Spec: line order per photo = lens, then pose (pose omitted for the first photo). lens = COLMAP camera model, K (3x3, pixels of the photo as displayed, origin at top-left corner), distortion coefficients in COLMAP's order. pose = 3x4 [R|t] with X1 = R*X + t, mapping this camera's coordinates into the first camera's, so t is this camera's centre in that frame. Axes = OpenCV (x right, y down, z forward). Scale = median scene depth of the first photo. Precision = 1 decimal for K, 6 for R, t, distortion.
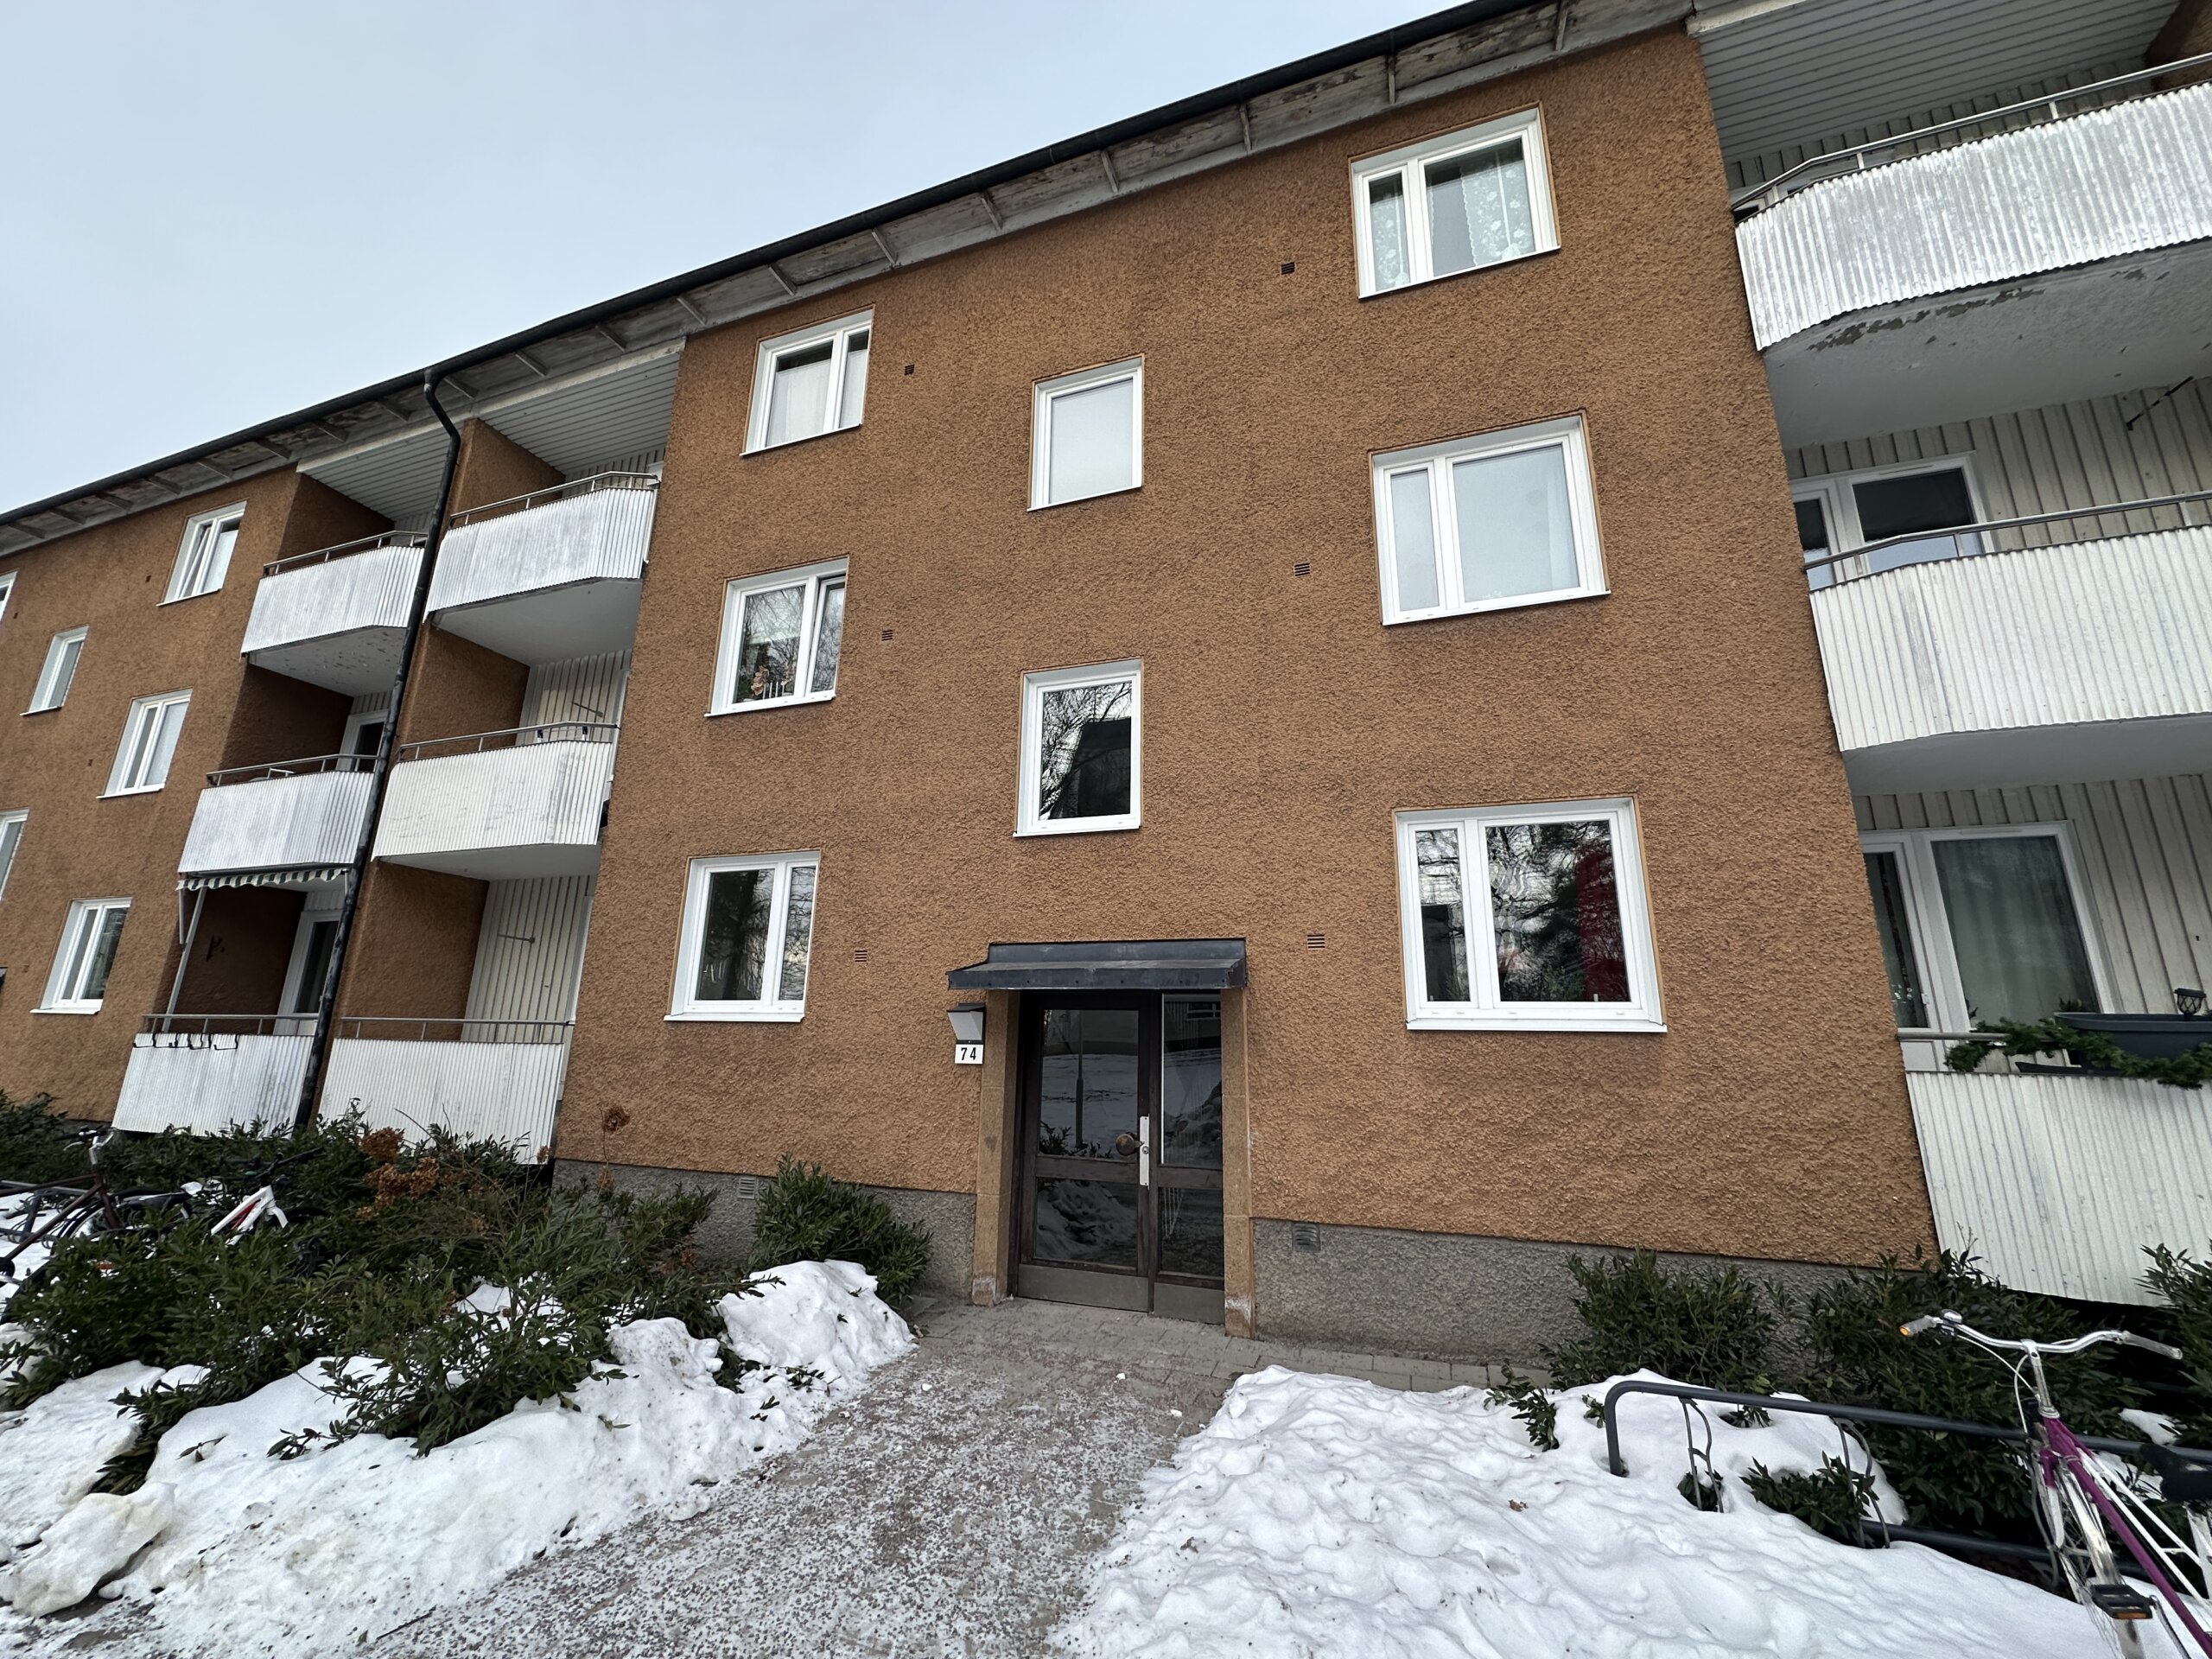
lens RADIAL K [[875.3, 0, 1106.0], [0, 875.3, 829.5], [0, 0, 1]] dist [-0.001464, -0.000888]
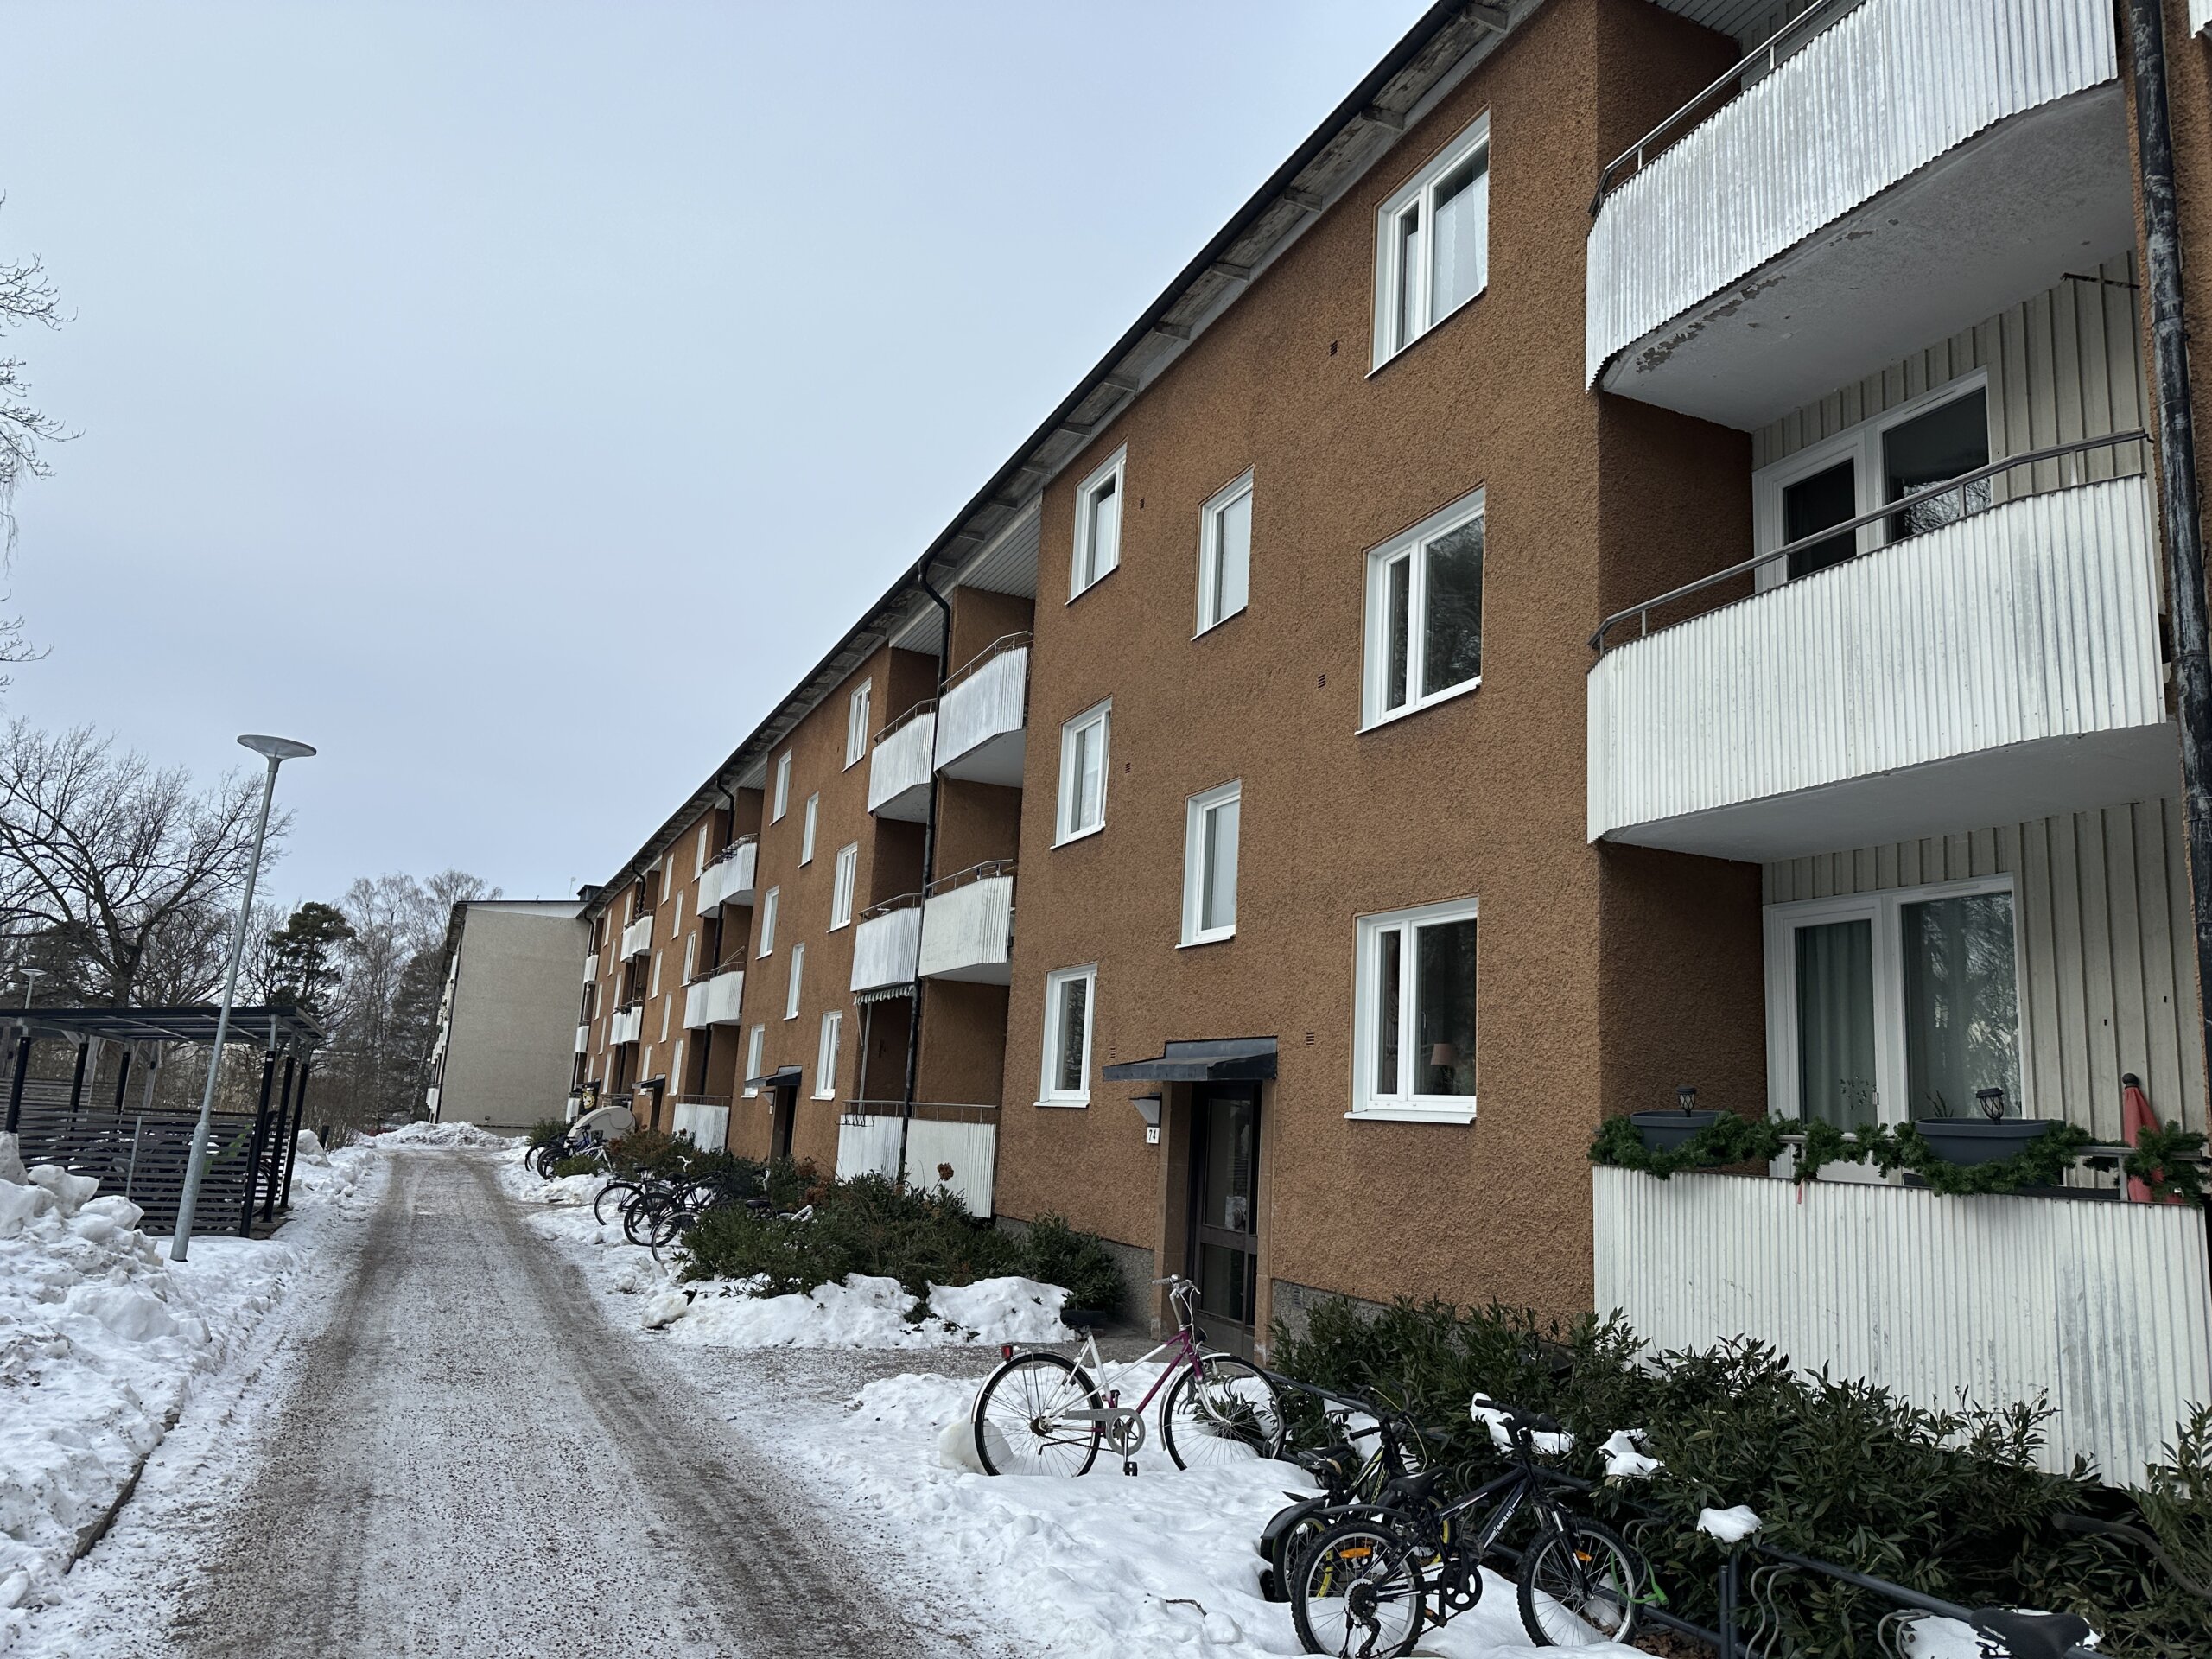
lens RADIAL K [[1540.3, 0, 1107.6], [0, 1540.3, 842.0], [0, 0, 1]] dist [0.154389, -0.252499]
pose [[0.685569, -0.110033, -0.719644, 1.231354], [0.130403, 0.991085, -0.027308, -0.081582], [0.716233, -0.075123, 0.693806, -0.433161]]
